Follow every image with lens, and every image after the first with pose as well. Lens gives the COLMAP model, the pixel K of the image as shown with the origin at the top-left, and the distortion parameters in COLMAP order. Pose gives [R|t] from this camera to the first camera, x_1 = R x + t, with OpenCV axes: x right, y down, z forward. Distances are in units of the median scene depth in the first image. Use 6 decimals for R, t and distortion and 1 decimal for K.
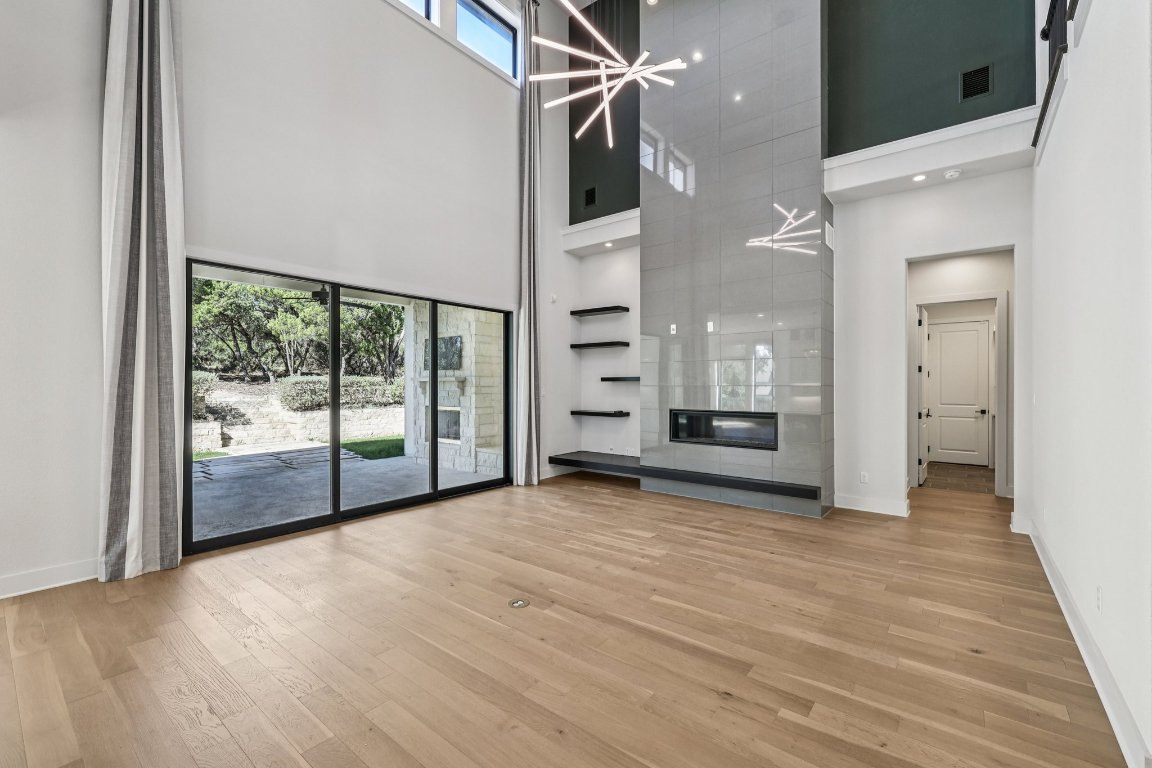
lens RADIAL K [[486.6, 0, 576.0], [0, 486.6, 383.0], [0, 0, 1]] dist [0.000795, -0.001330]
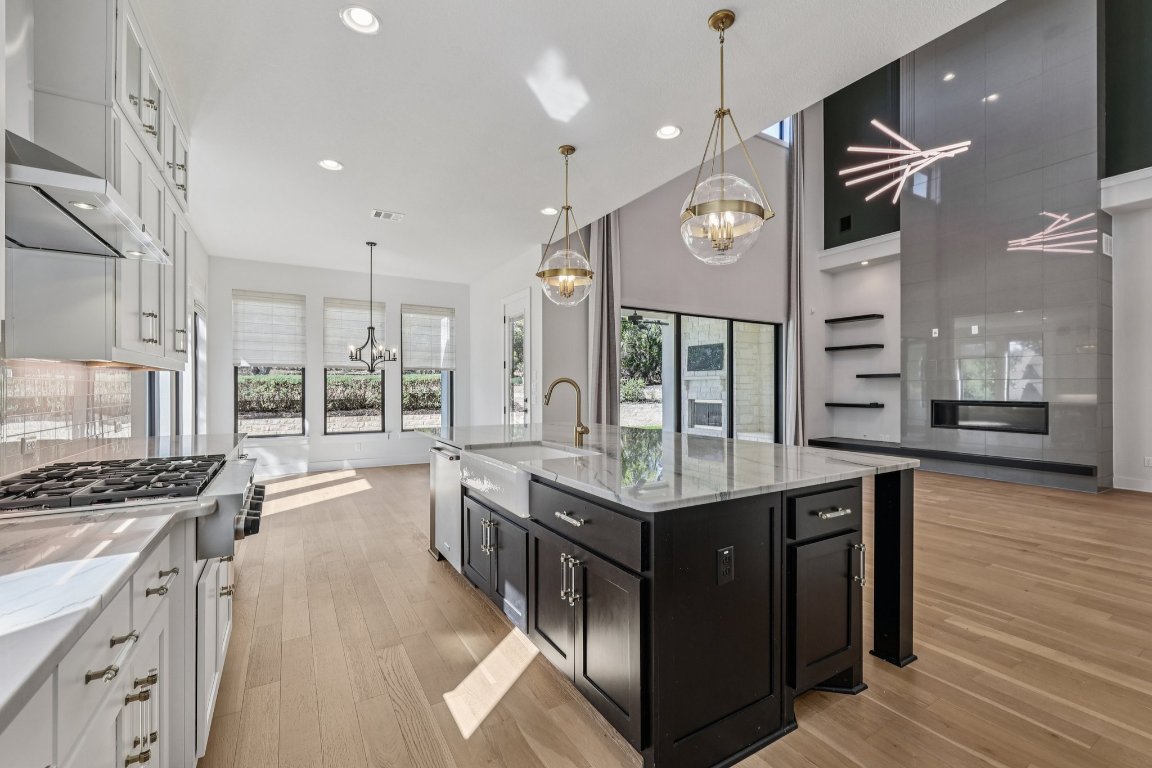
lens RADIAL K [[486.6, 0, 576.9], [0, 486.6, 389.0], [0, 0, 1]] dist [0.000795, -0.001330]
pose [[0.937384, -0.000745, -0.348296, -0.185499], [0.002181, 0.999991, 0.003731, 0.018584], [0.348290, -0.004257, 0.937377, -0.375521]]
